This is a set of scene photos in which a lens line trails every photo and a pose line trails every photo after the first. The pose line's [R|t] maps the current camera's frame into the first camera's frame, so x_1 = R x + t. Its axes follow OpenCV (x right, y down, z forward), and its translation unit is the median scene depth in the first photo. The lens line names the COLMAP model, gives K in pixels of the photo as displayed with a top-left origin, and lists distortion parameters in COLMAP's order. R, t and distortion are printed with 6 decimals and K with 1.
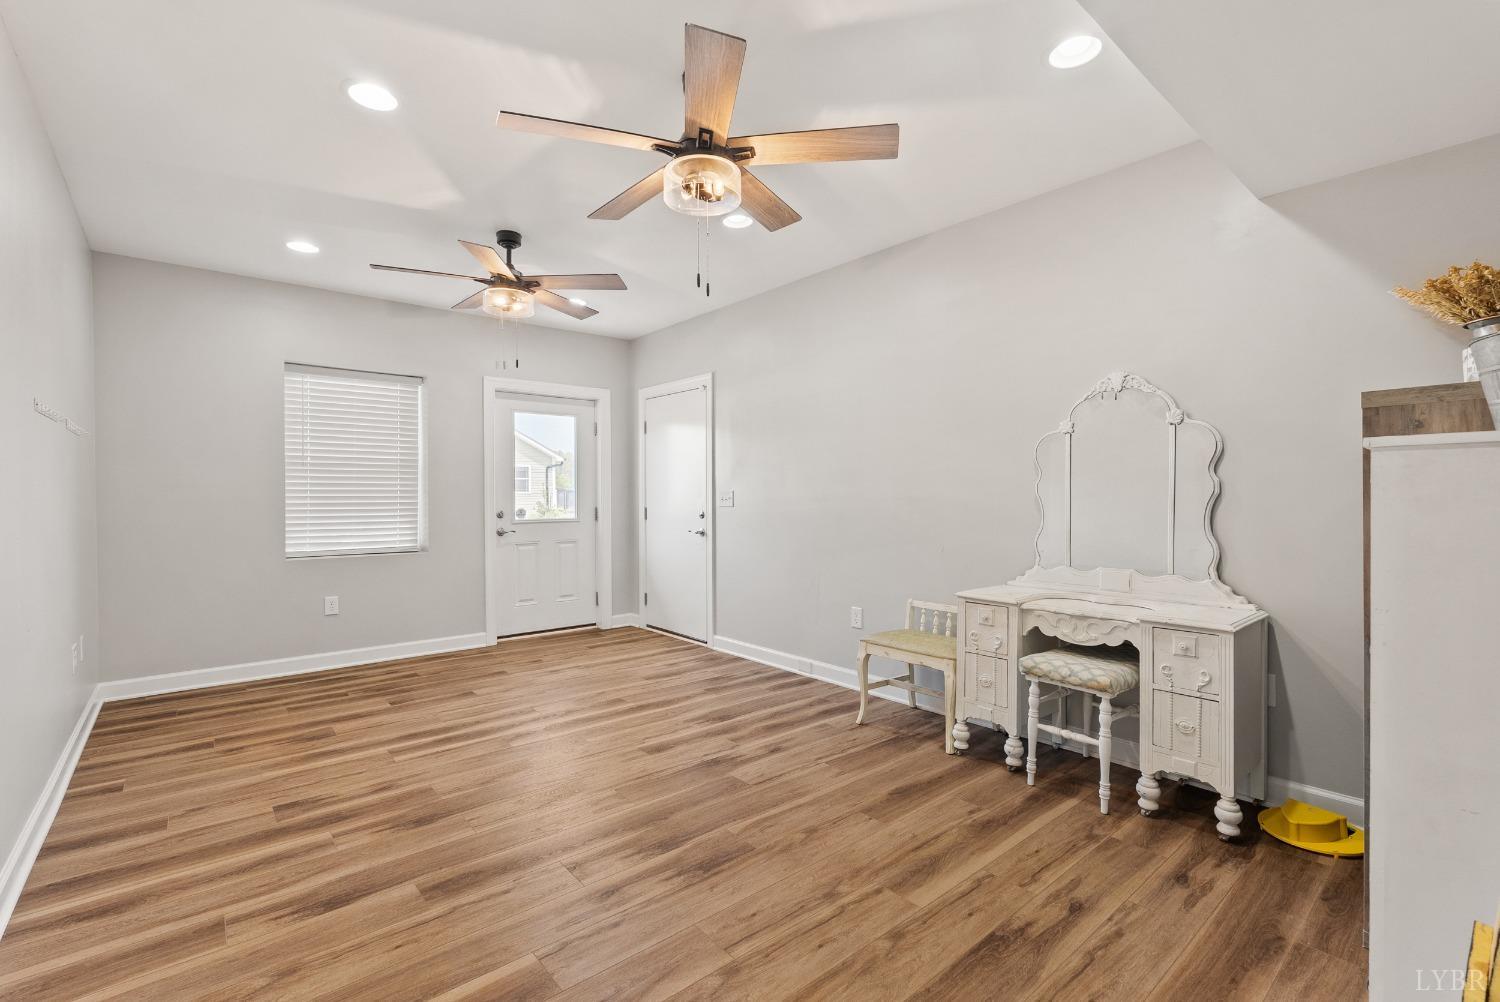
lens RADIAL K [[667.3, 0, 751.7], [0, 667.3, 501.3], [0, 0, 1]] dist [-0.015134, -0.001030]
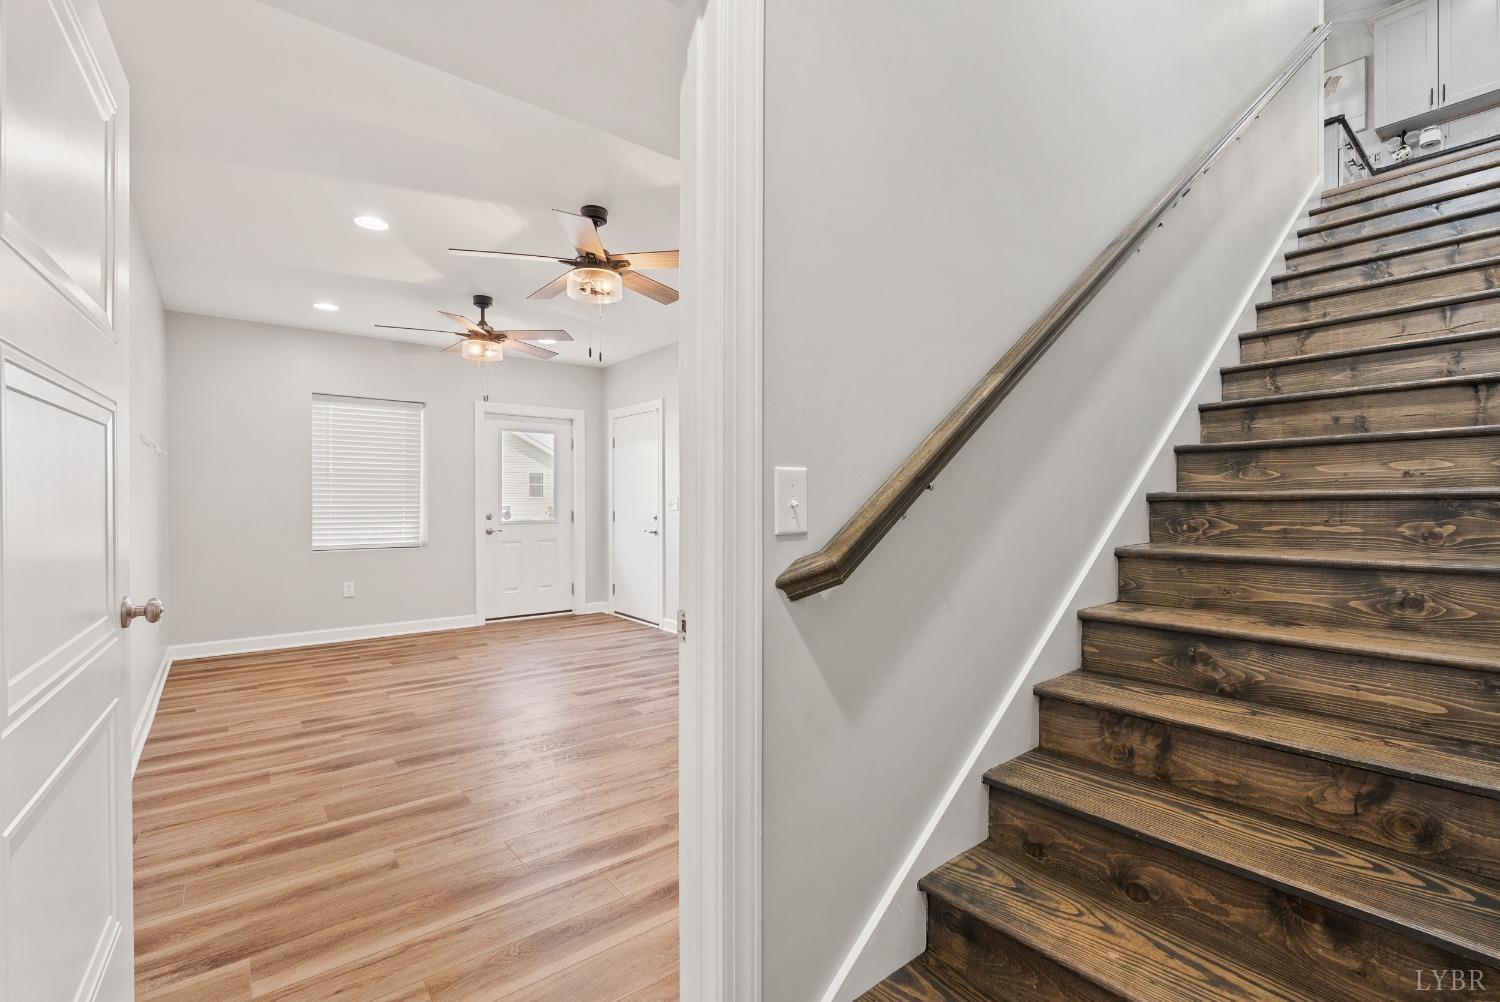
lens RADIAL K [[667.3, 0, 749.6], [0, 667.3, 502.4], [0, 0, 1]] dist [-0.015134, -0.001030]
pose [[0.999475, 0.001869, -0.032334, 0.192487], [-0.002063, 0.999980, -0.005988, 0.001030], [0.032322, 0.006052, 0.999459, -0.266615]]
